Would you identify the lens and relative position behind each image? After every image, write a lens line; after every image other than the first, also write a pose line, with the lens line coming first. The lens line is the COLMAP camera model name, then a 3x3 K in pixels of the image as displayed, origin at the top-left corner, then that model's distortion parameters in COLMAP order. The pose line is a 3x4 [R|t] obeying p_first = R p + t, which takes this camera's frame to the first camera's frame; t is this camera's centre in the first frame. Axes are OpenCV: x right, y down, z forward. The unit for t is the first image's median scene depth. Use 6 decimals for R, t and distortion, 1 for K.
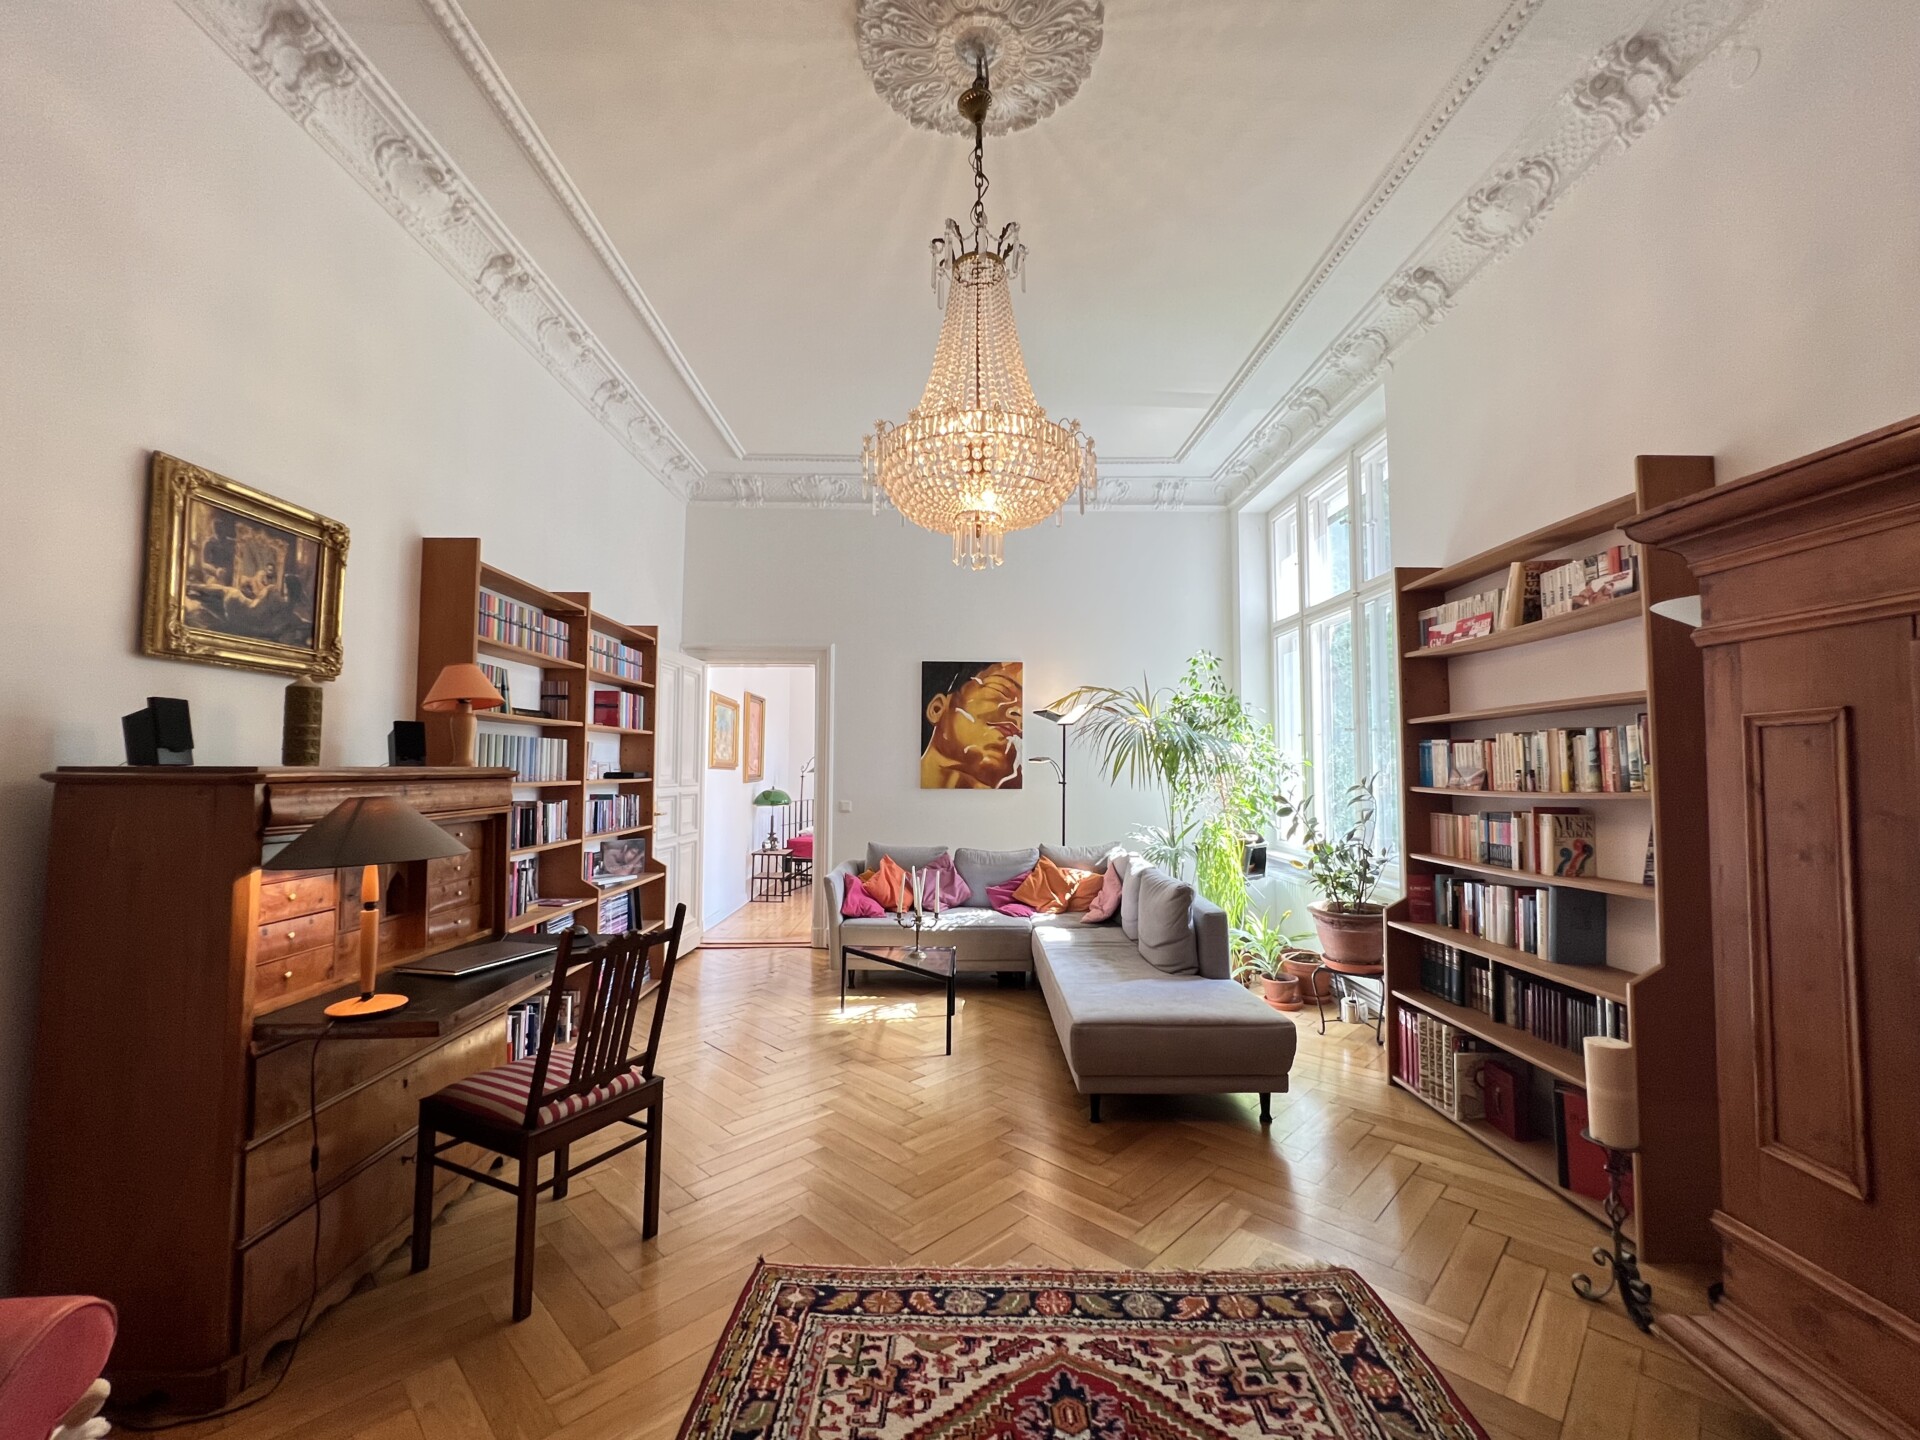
lens RADIAL K [[785.6, 0, 949.9], [0, 785.6, 727.0], [0, 0, 1]] dist [-0.003632, 0.000425]
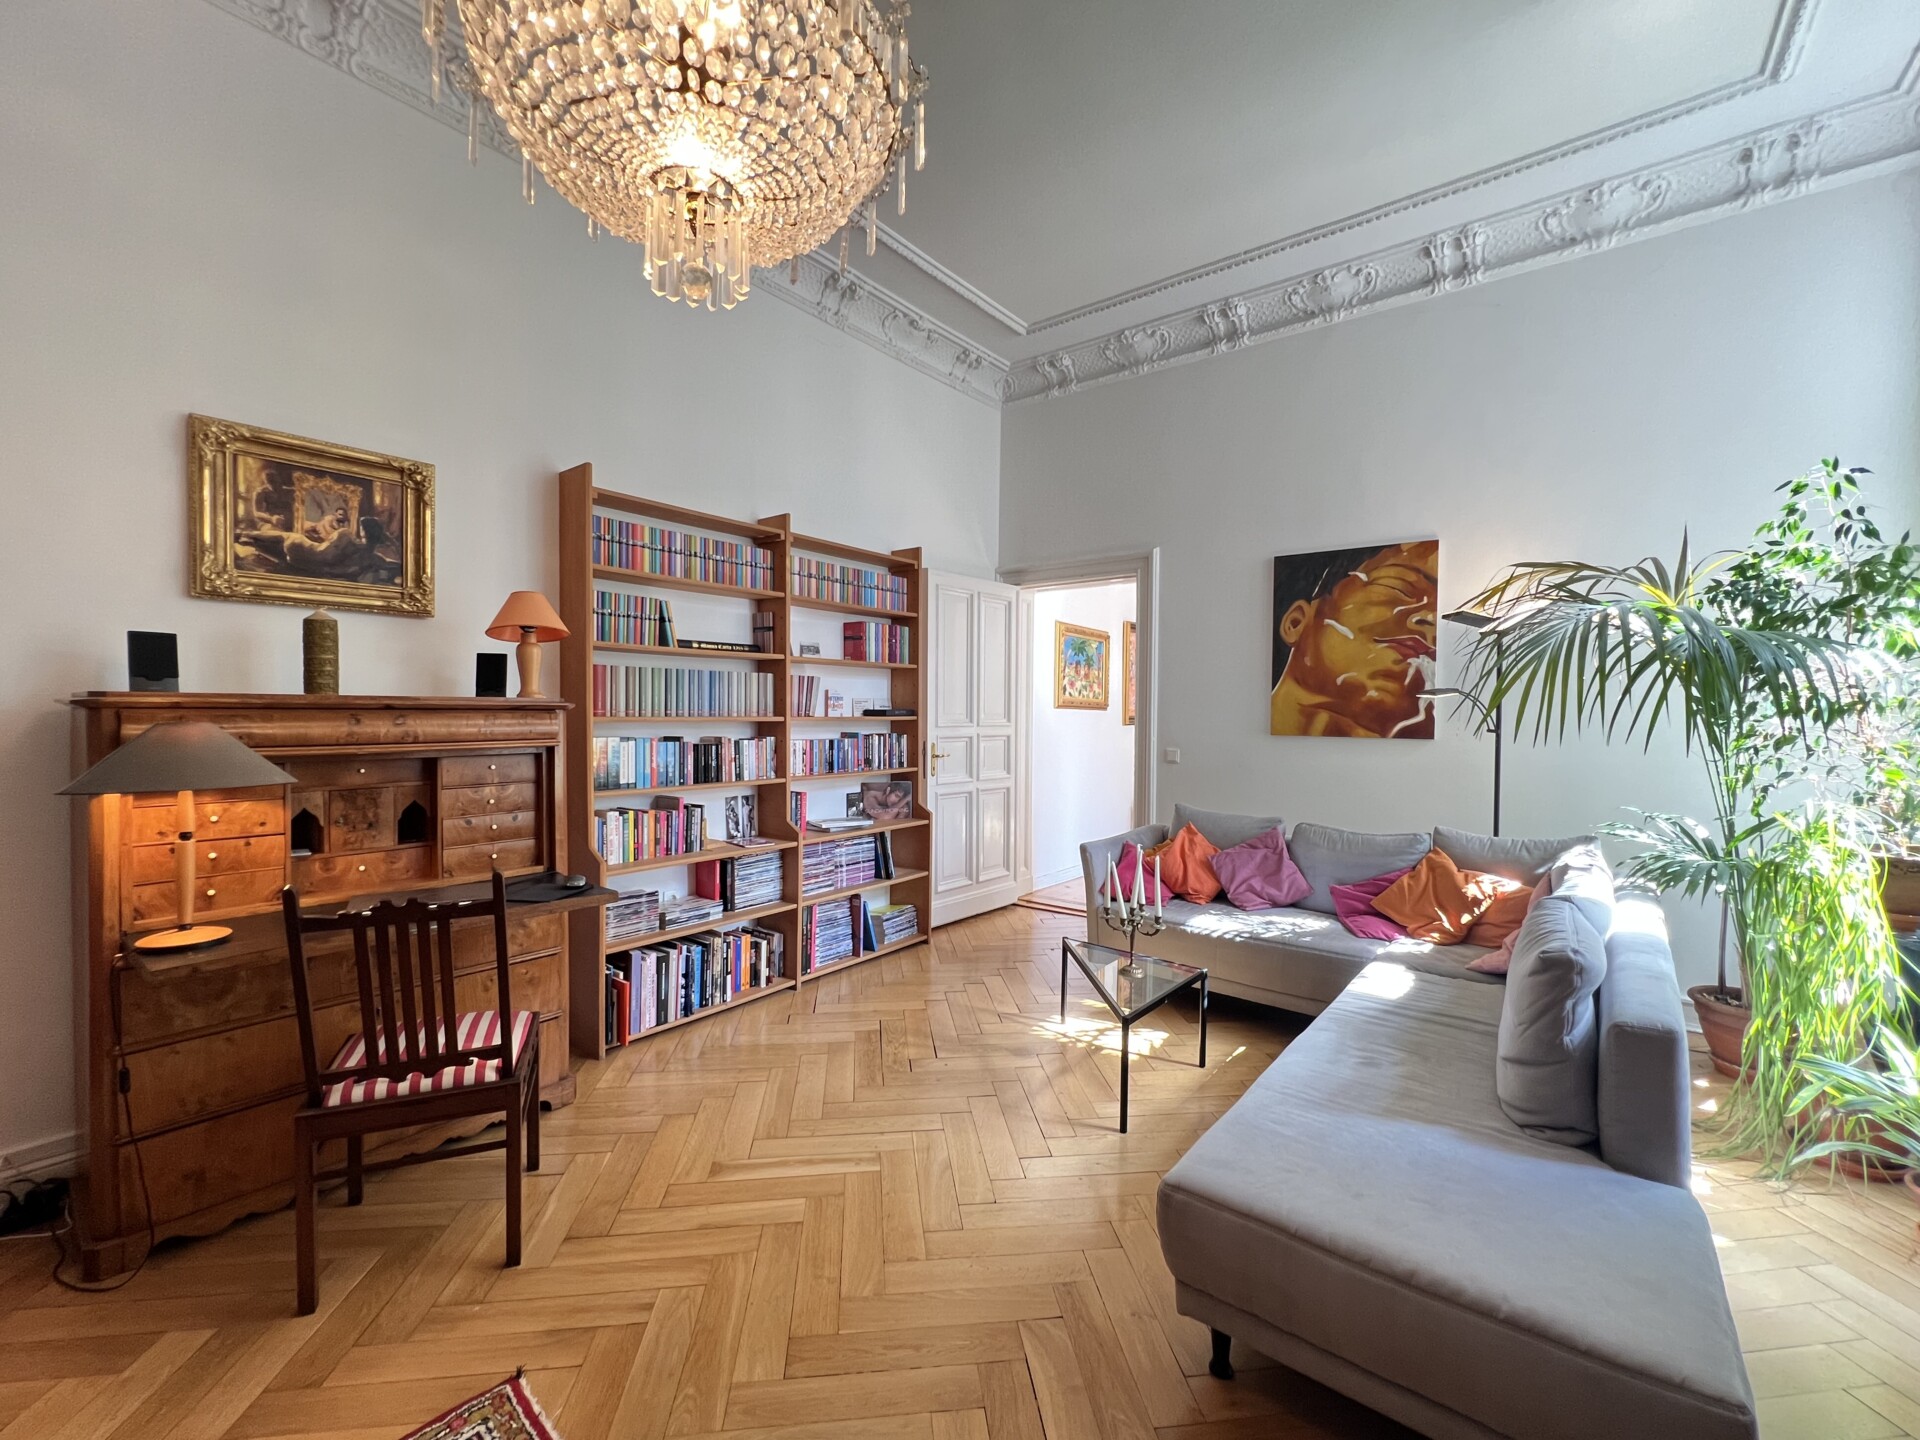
lens RADIAL K [[785.6, 0, 960.6], [0, 785.6, 724.5], [0, 0, 1]] dist [-0.003632, 0.000425]
pose [[0.785487, 0.014550, -0.618707, 0.234352], [0.027561, 0.997909, 0.058458, 0.023994], [0.618264, -0.062971, 0.783444, 0.328555]]
